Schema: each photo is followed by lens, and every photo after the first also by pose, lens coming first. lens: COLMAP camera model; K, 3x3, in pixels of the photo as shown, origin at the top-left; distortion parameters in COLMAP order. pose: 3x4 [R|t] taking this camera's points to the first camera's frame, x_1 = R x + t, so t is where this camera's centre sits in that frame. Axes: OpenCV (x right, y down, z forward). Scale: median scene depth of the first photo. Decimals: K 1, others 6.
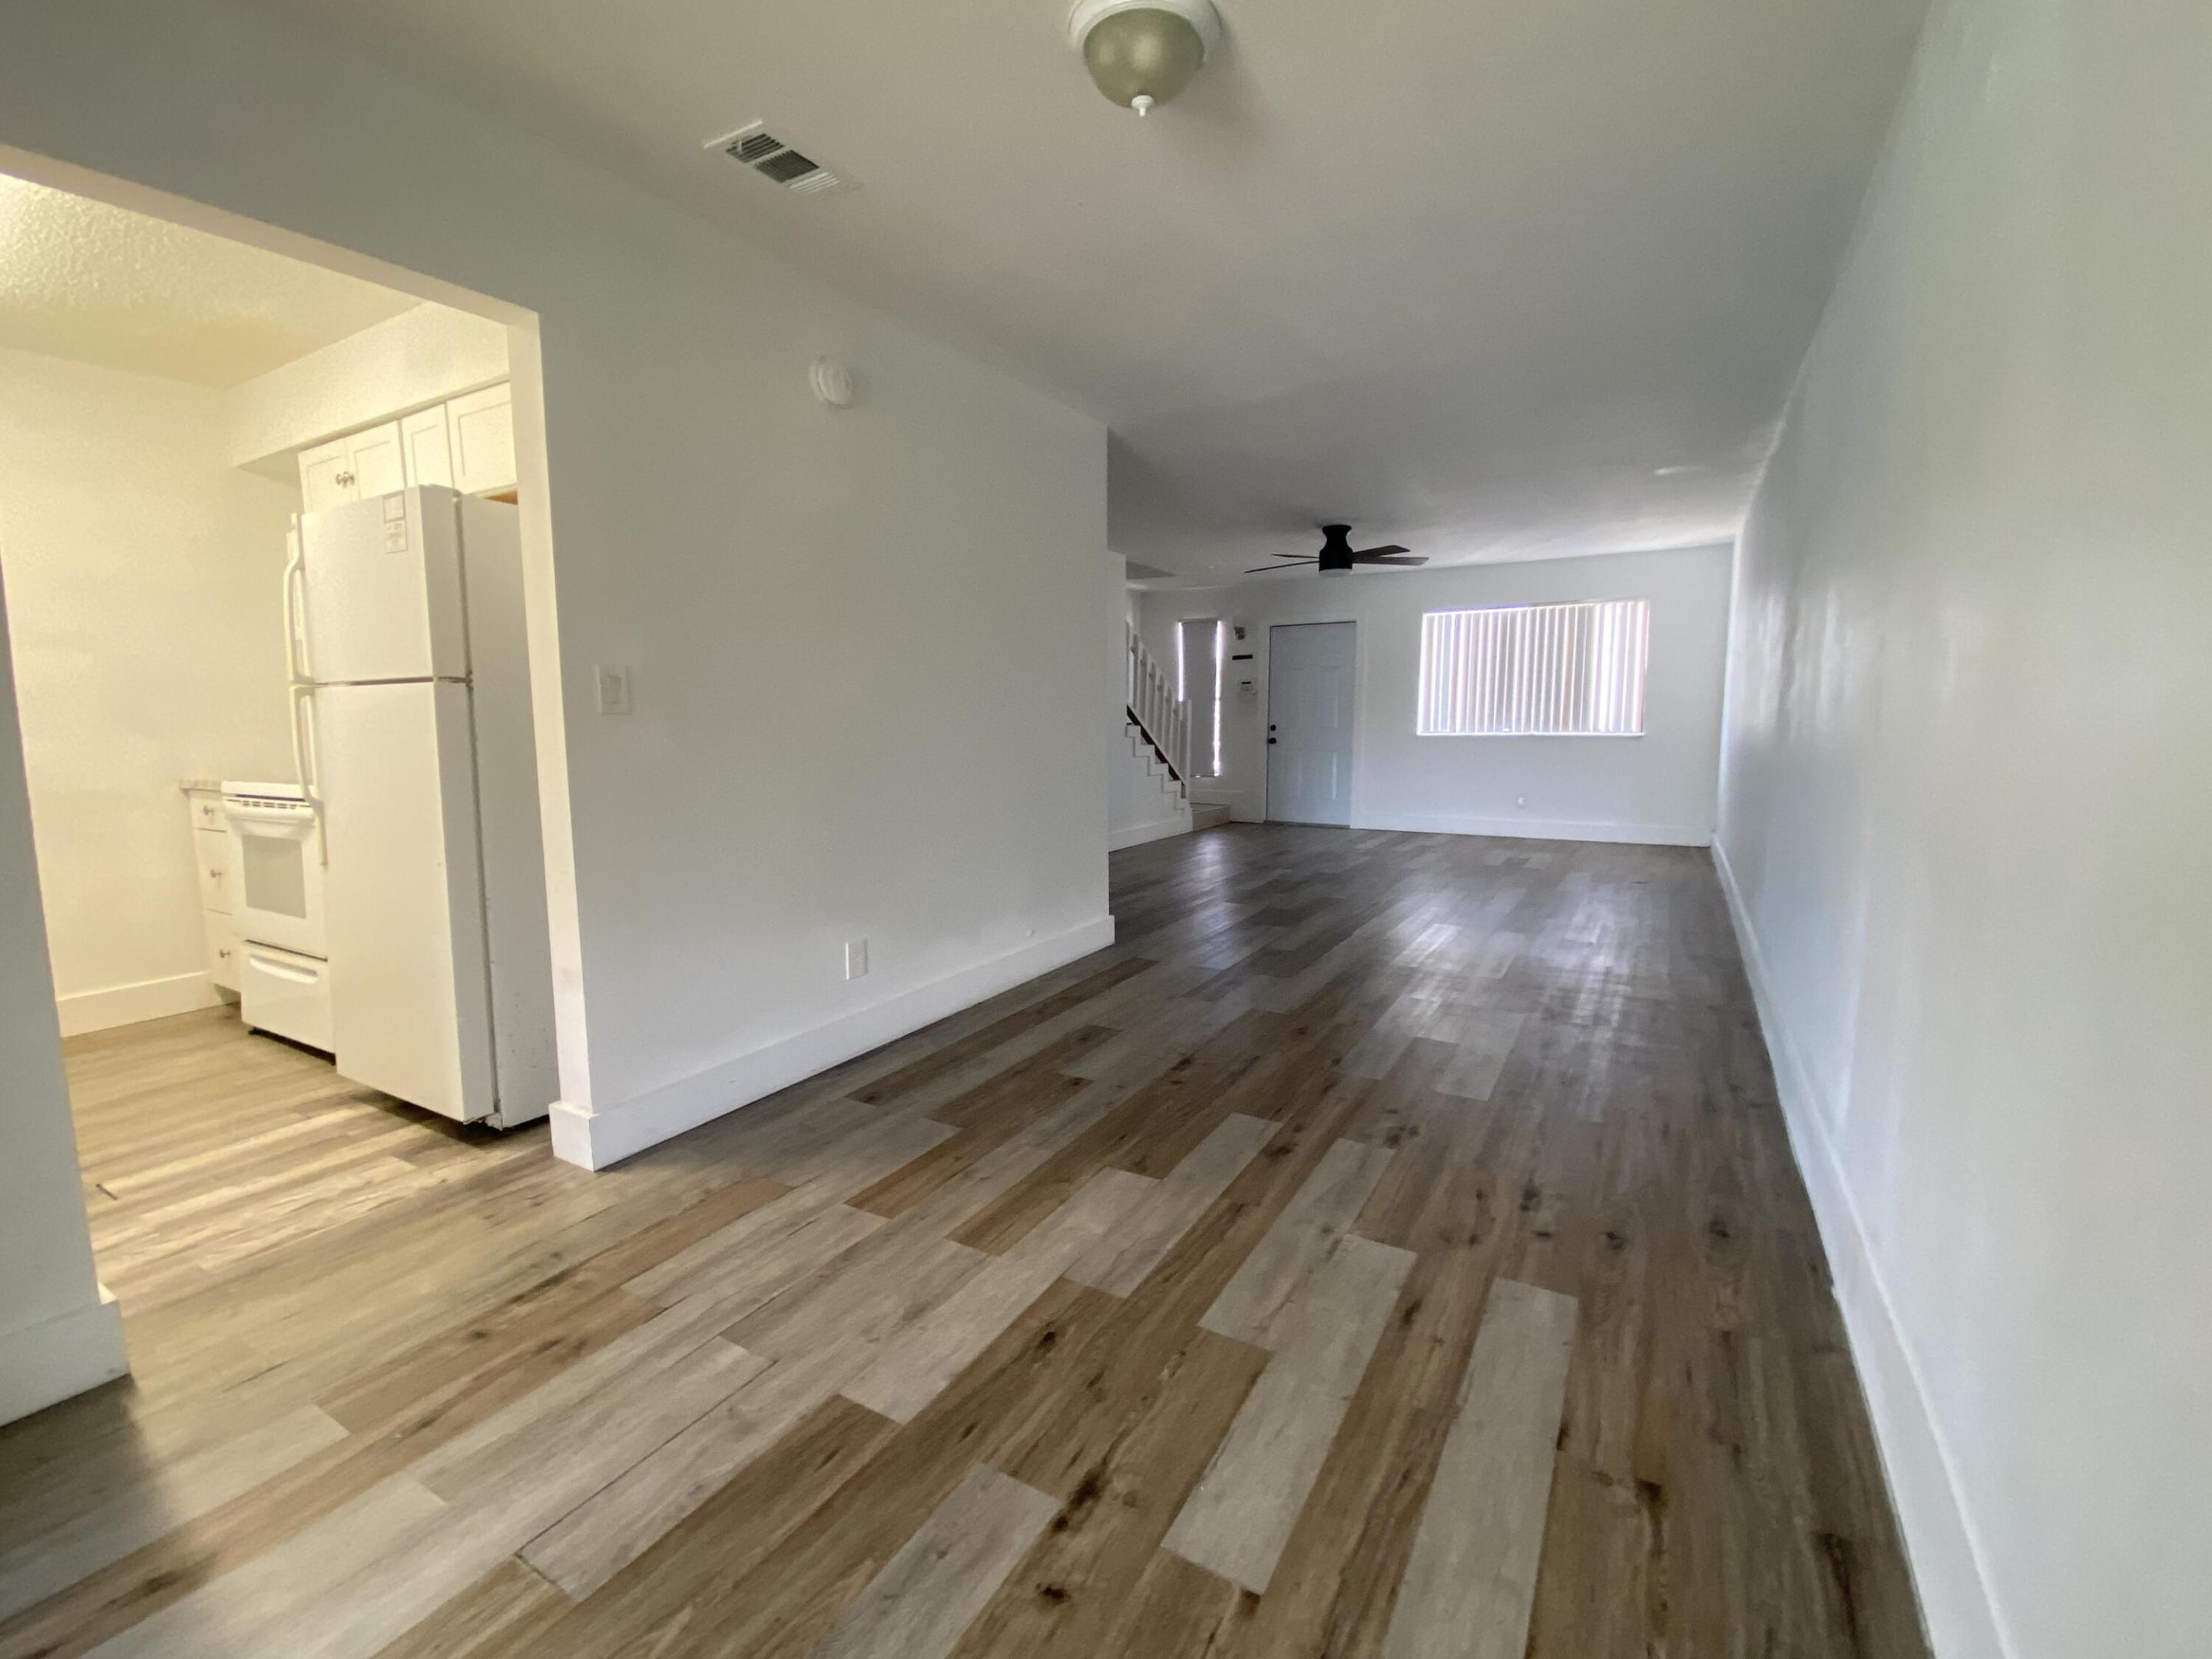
lens RADIAL K [[910.1, 0, 1082.7], [0, 910.1, 820.2], [0, 0, 1]] dist [0.025992, -0.023704]
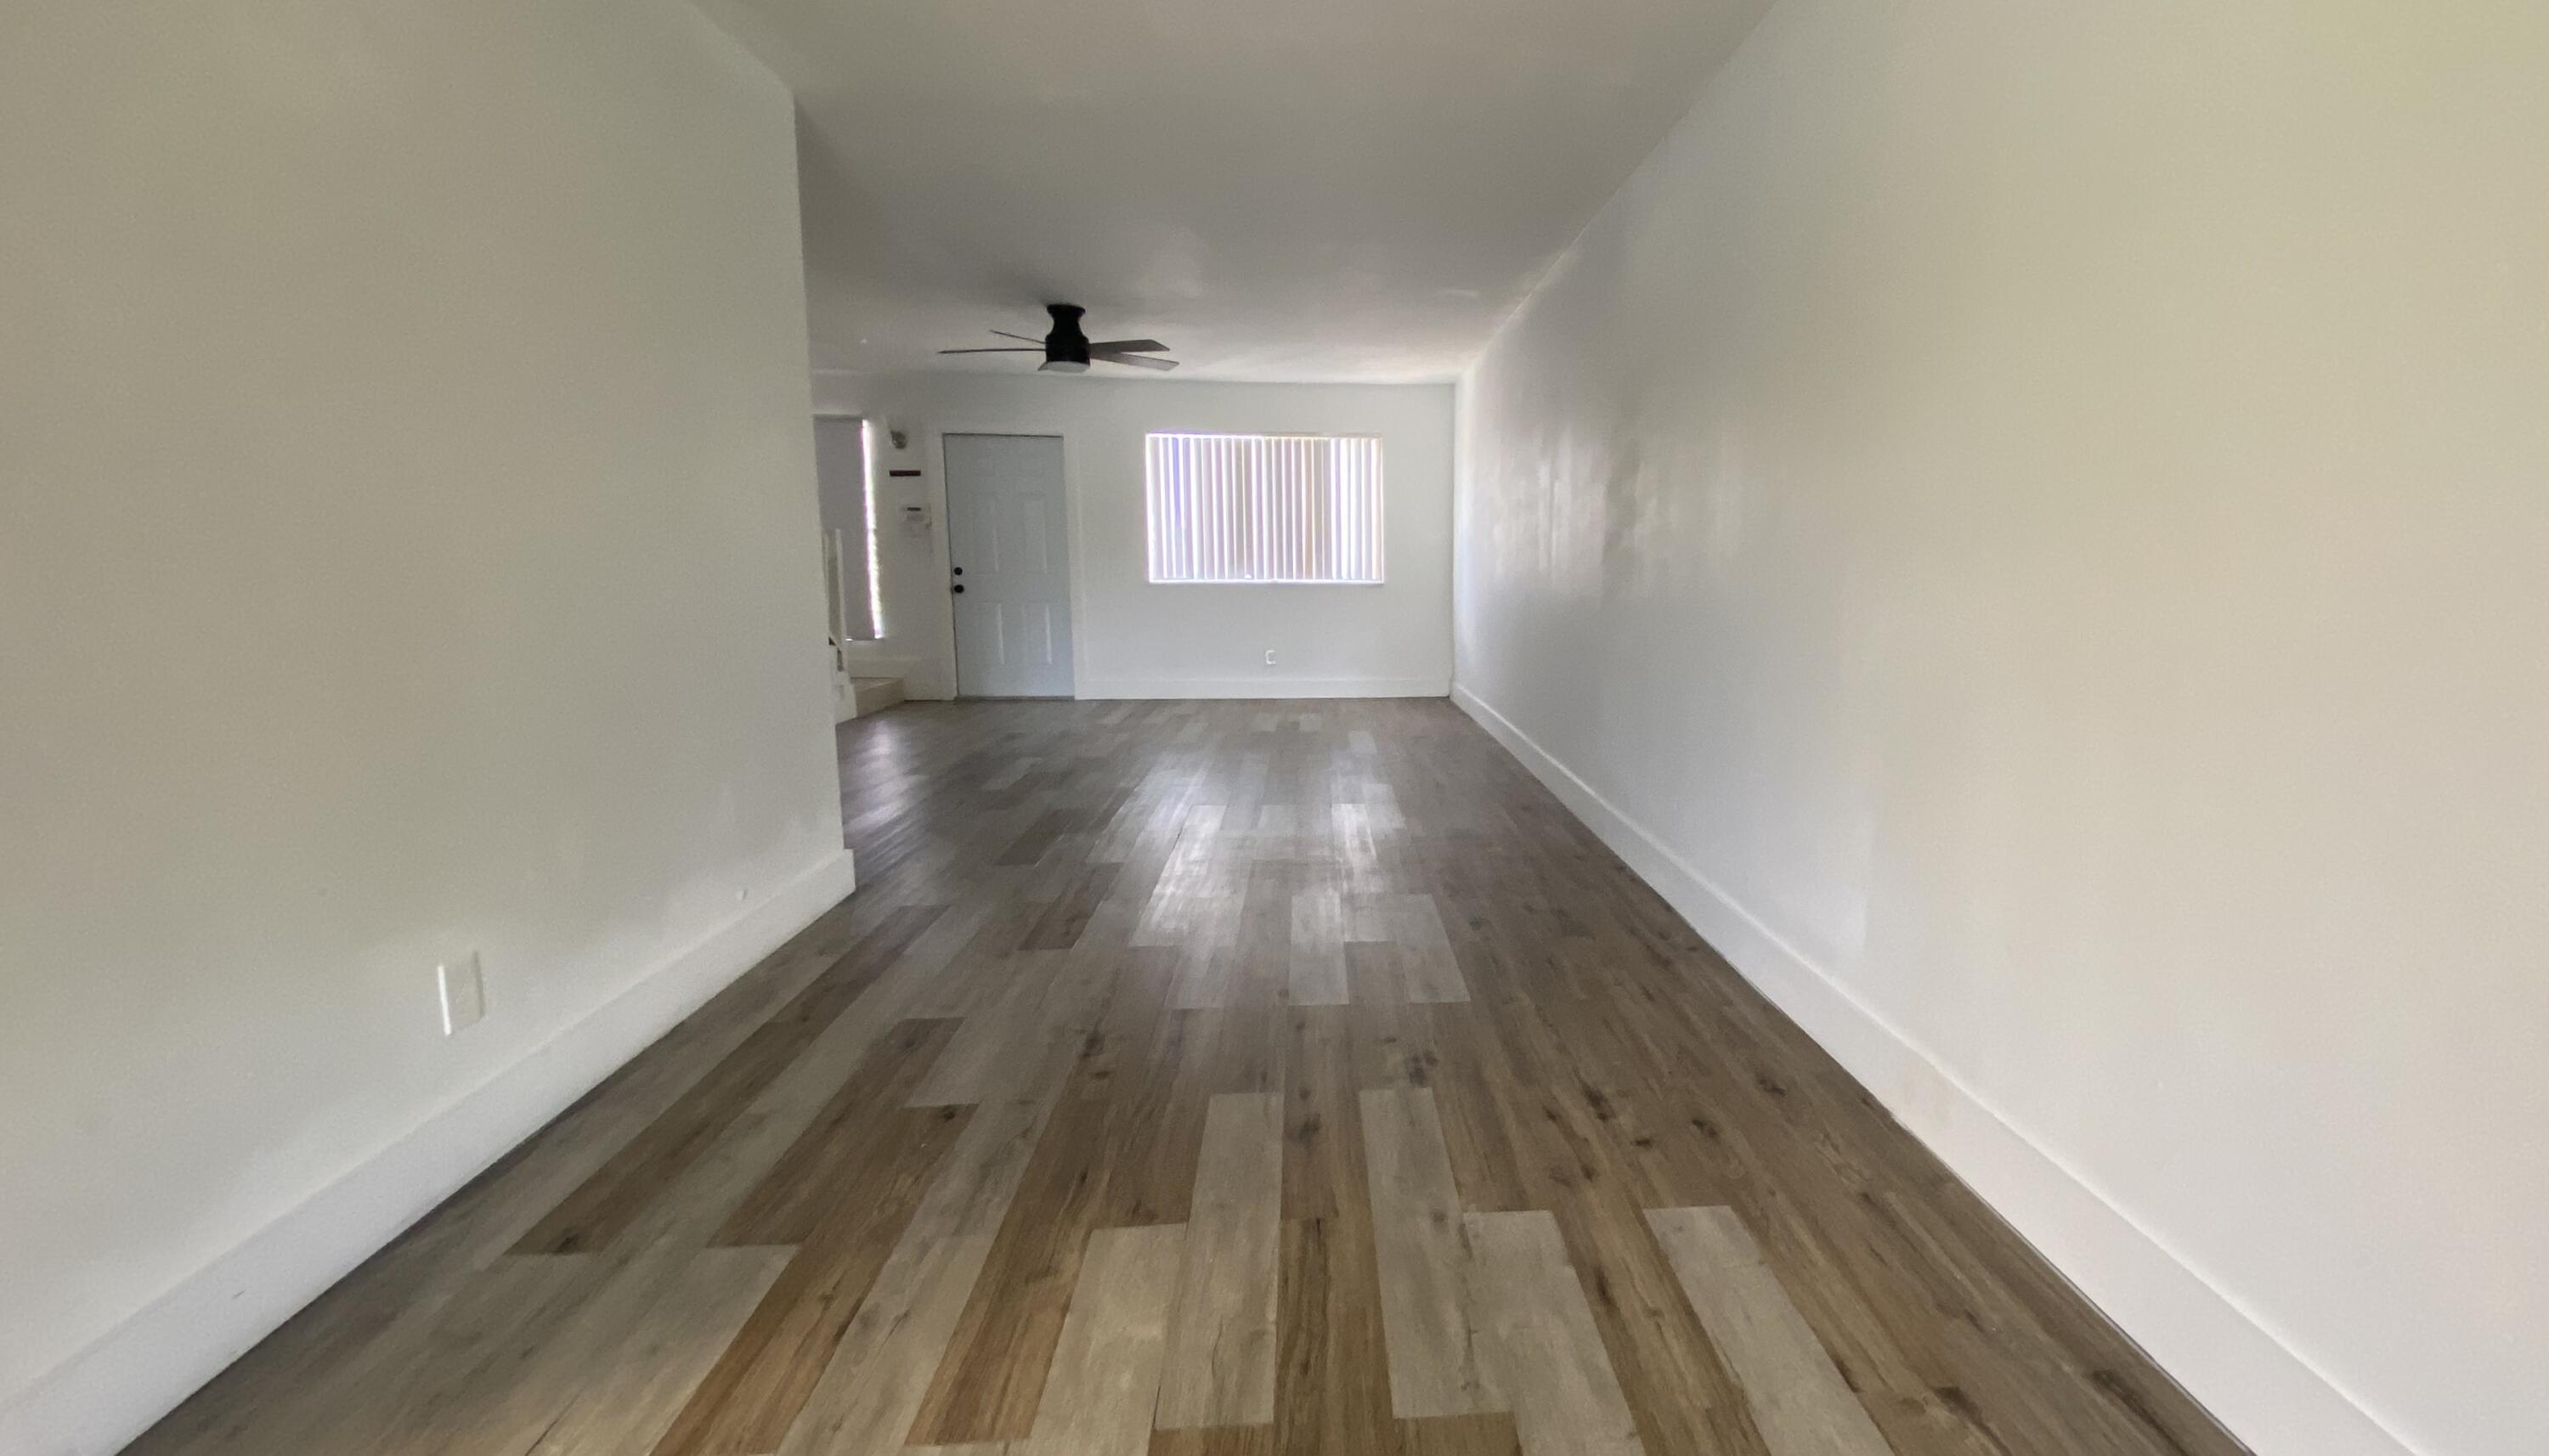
lens RADIAL K [[1105.5, 0, 1274.5], [0, 1105.5, 728.0], [0, 0, 1]] dist [0.019524, -0.000263]
pose [[0.816273, -0.067293, 0.573733, -0.254412], [0.050977, 0.997708, 0.044494, -0.001194], [-0.575412, -0.007072, 0.817833, 0.248561]]
